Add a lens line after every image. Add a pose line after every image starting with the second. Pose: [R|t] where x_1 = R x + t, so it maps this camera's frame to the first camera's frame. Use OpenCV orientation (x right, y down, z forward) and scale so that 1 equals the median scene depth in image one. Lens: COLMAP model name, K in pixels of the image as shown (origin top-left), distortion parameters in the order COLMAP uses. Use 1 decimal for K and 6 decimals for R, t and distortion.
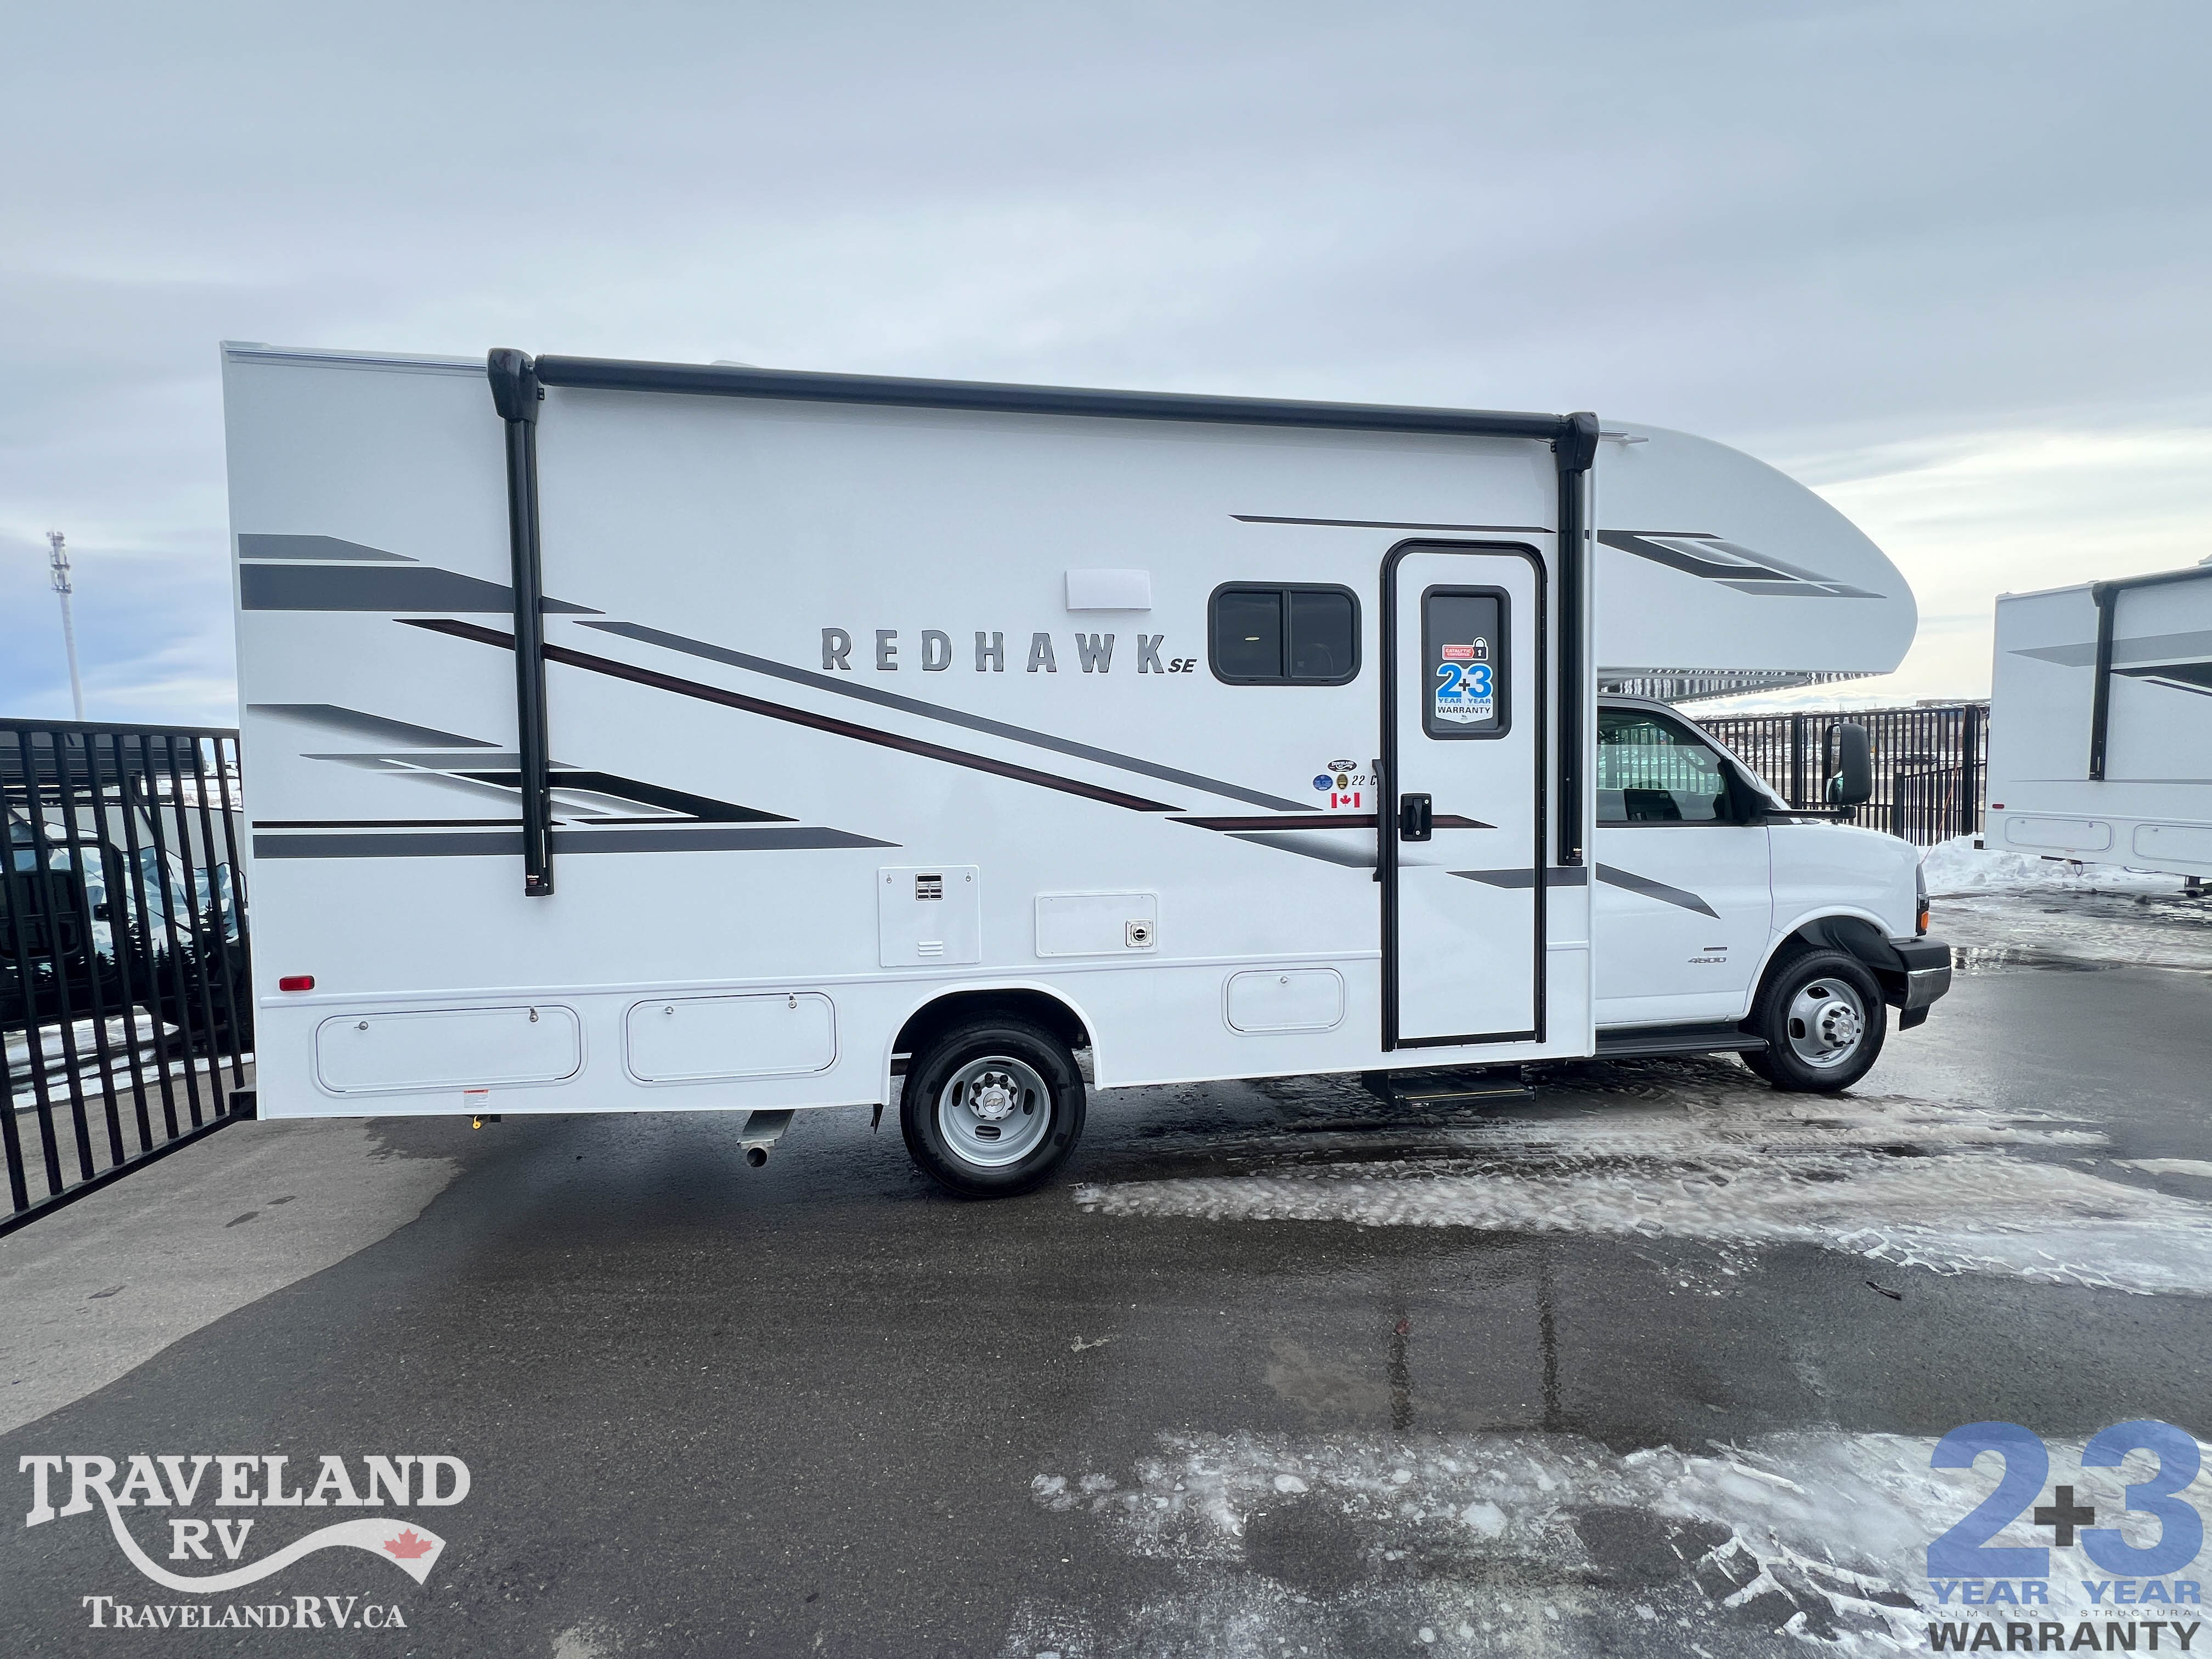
lens RADIAL K [[879.2, 0, 1102.7], [0, 879.2, 838.7], [0, 0, 1]] dist [-0.000367, 0.000202]
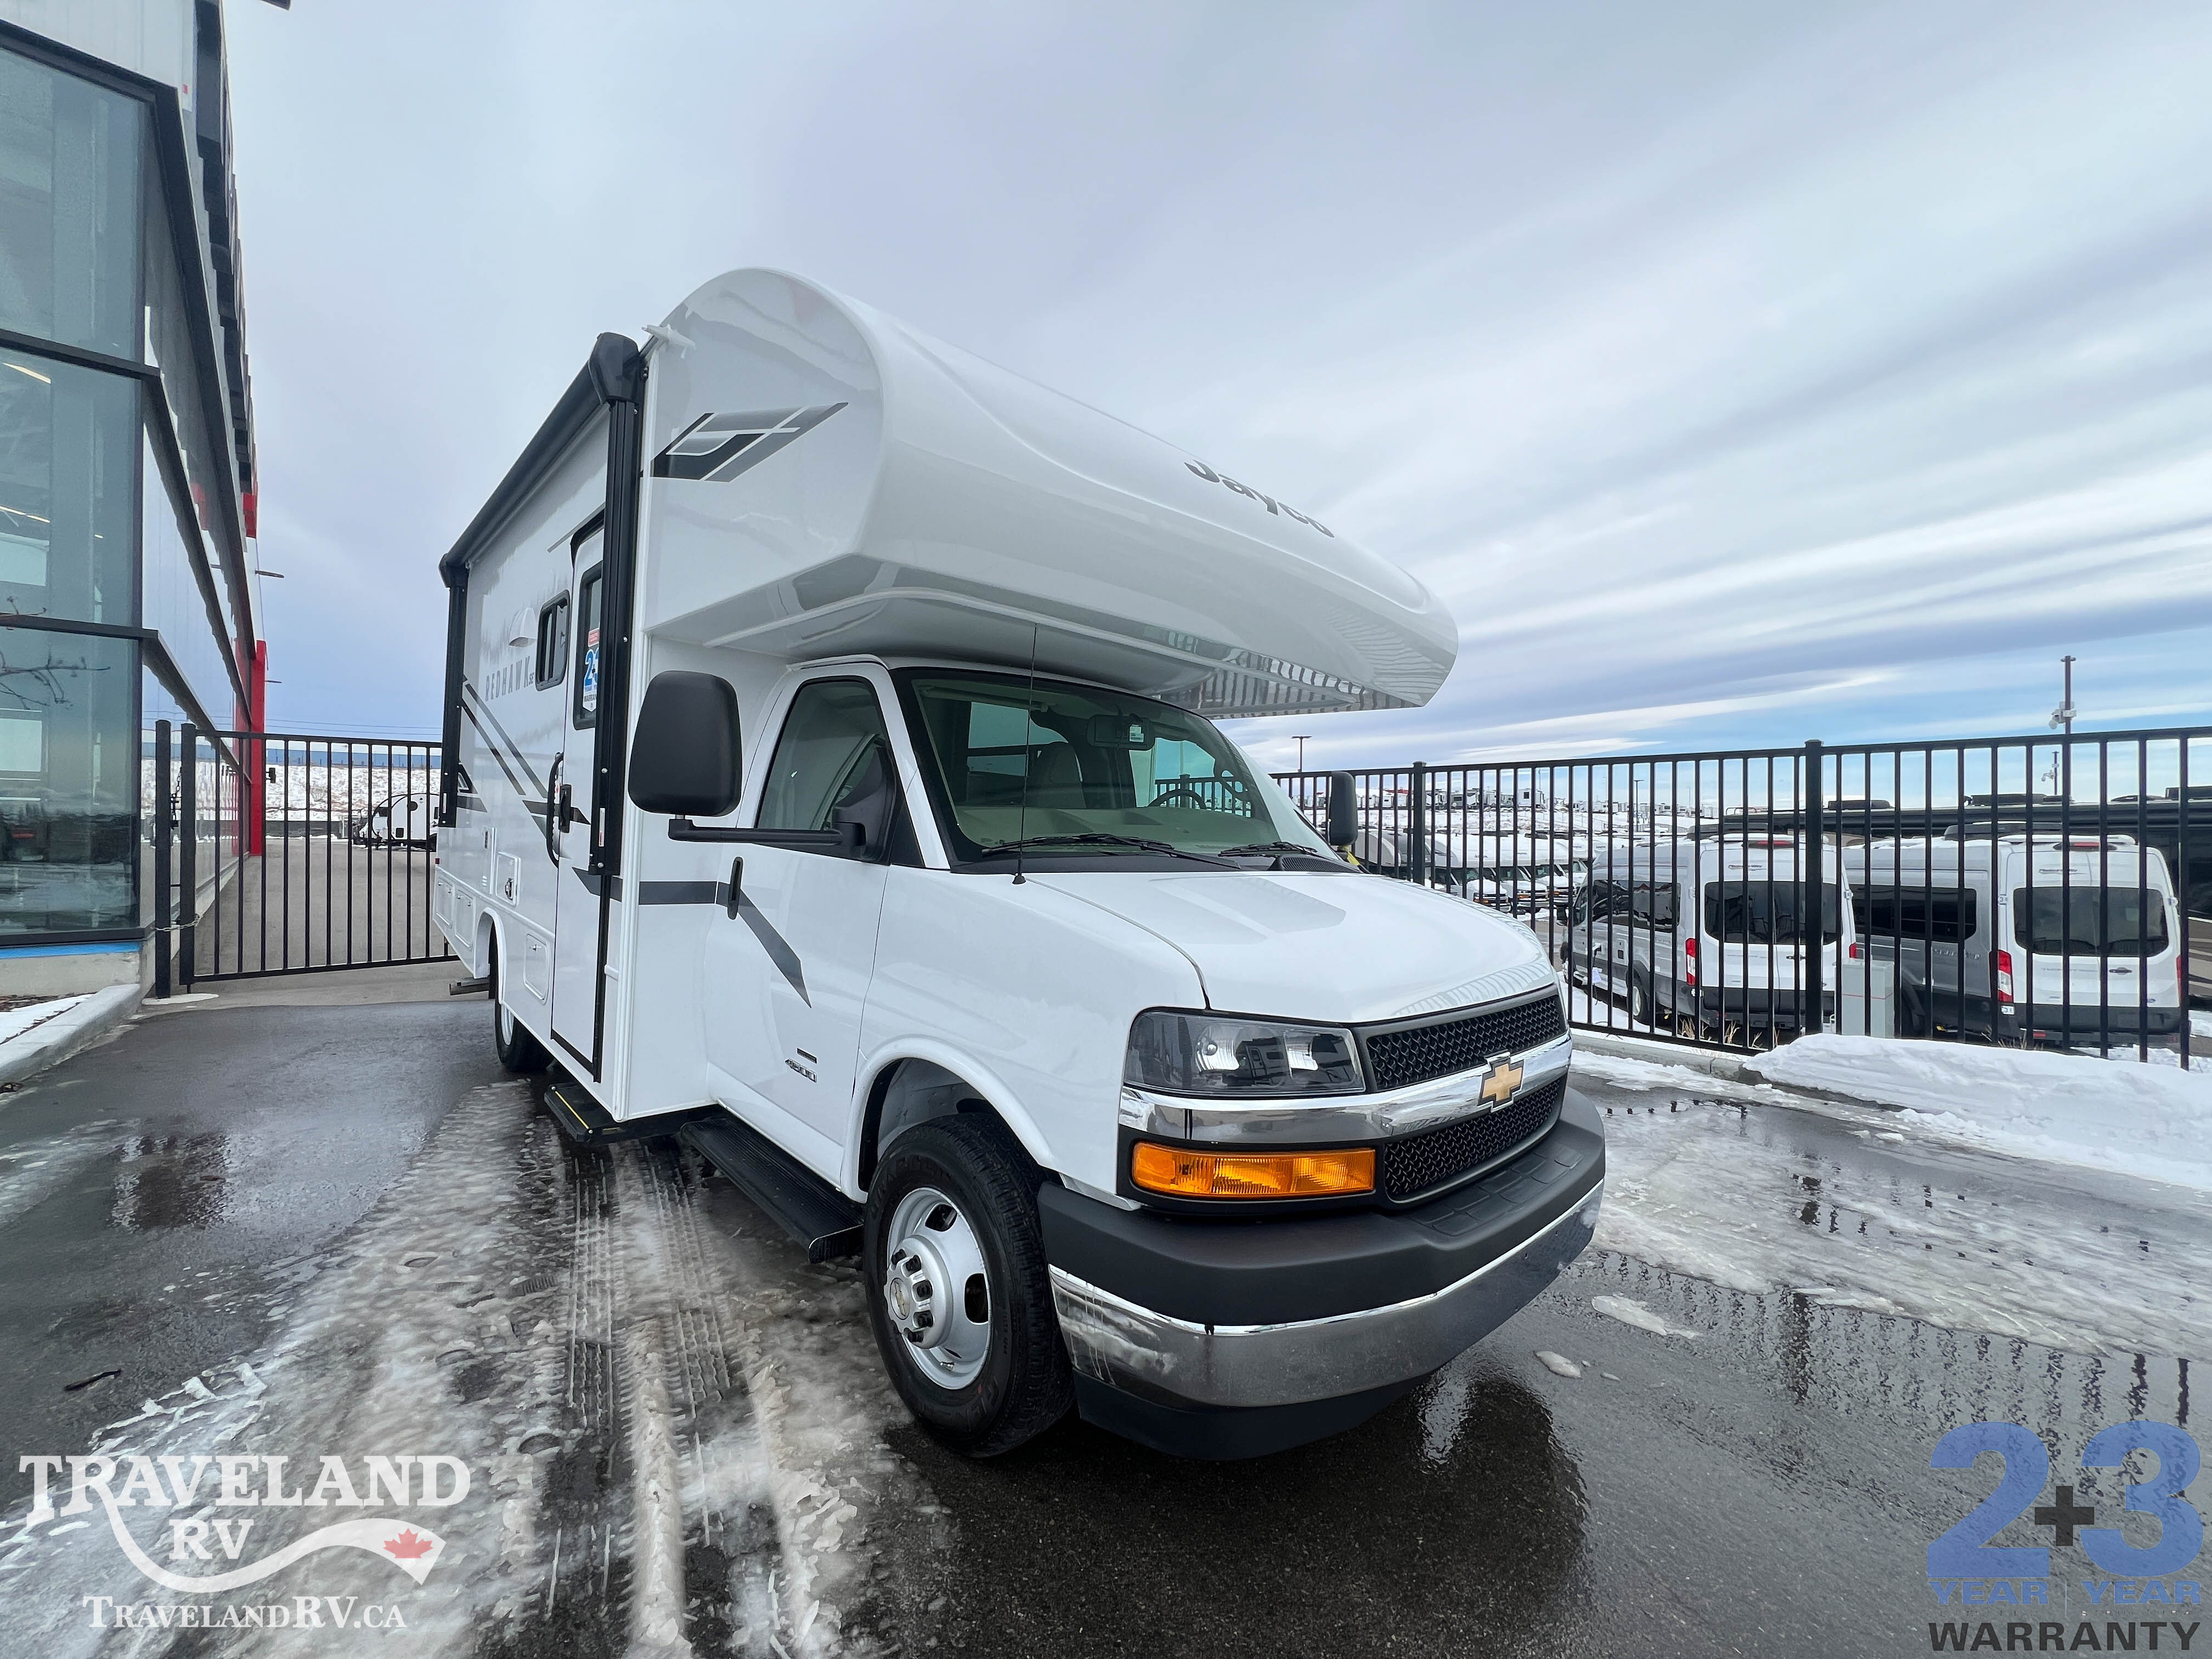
lens RADIAL K [[879.2, 0, 1096.0], [0, 879.2, 822.3], [0, 0, 1]] dist [-0.000367, 0.000202]
pose [[0.551740, 0.037505, -0.833172, 1.640038], [-0.097885, 0.994996, -0.020032, -0.049424], [0.828252, 0.092608, 0.552651, 1.020181]]
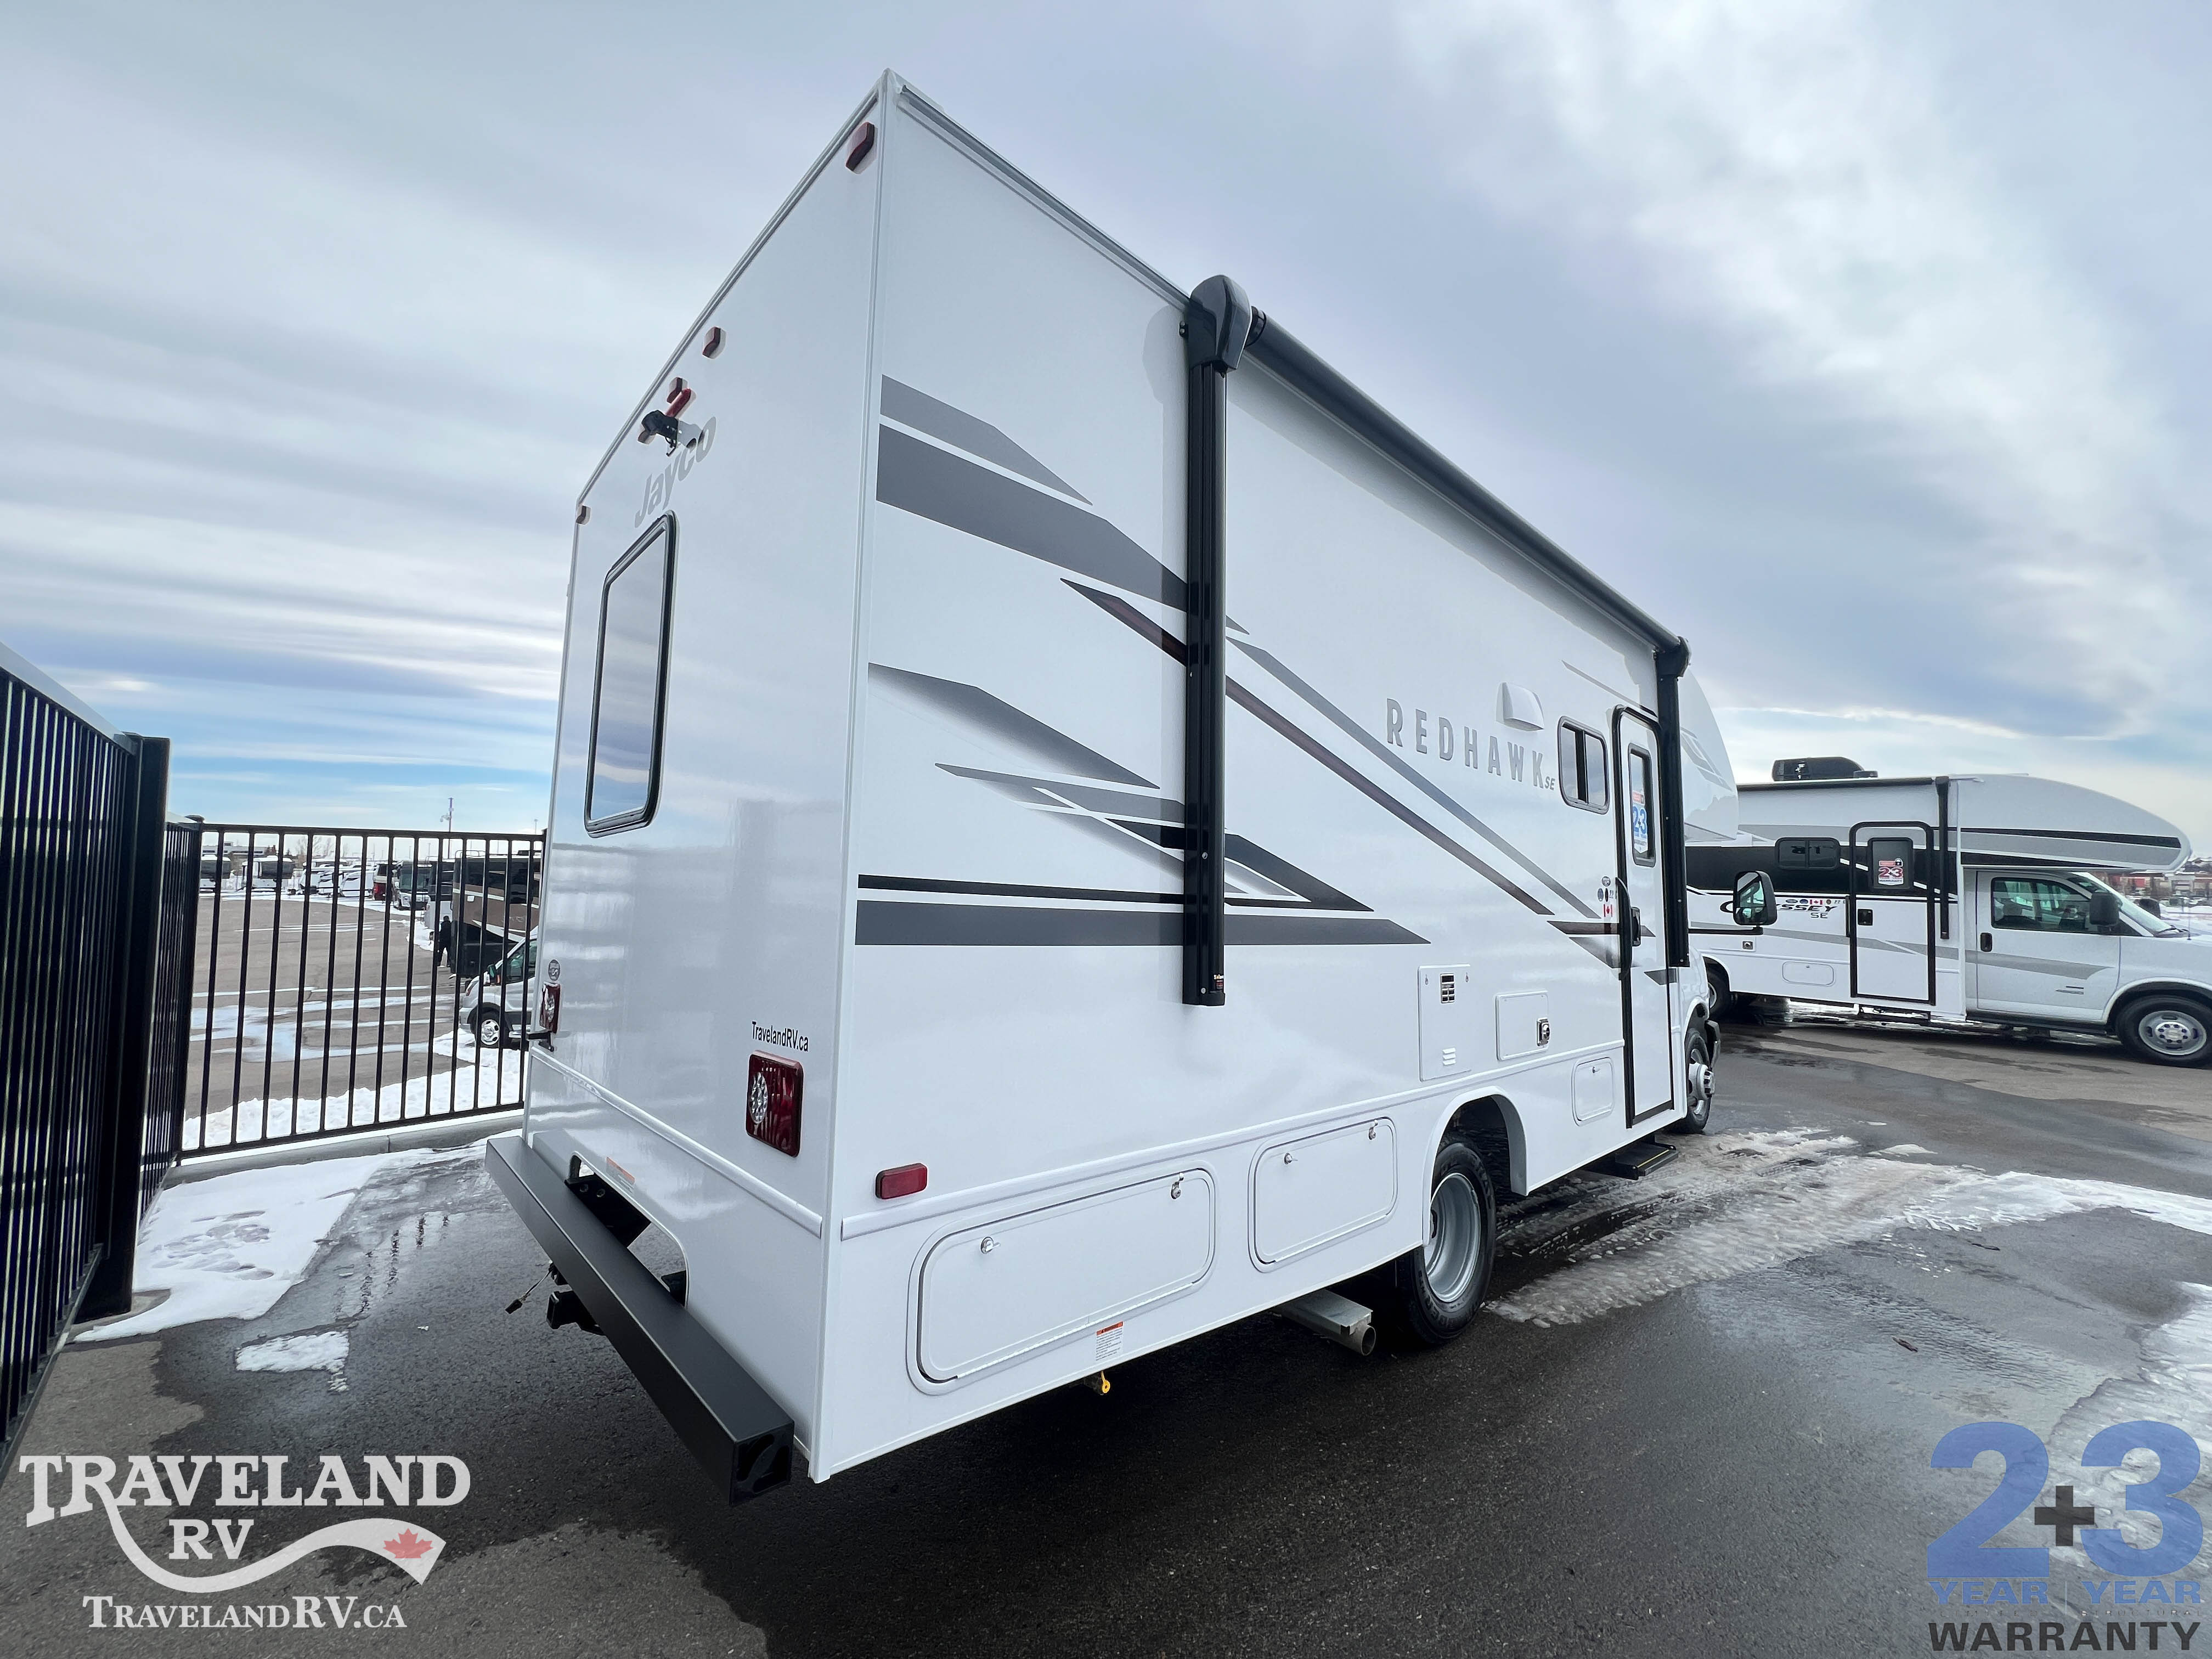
lens RADIAL K [[879.2, 0, 1101.4], [0, 879.2, 837.2], [0, 0, 1]] dist [-0.000367, 0.000202]
pose [[0.830945, 0.080774, 0.550460, -1.015254], [-0.004180, 0.990283, -0.139002, 0.027950], [-0.556339, 0.113202, 0.823209, 0.422103]]
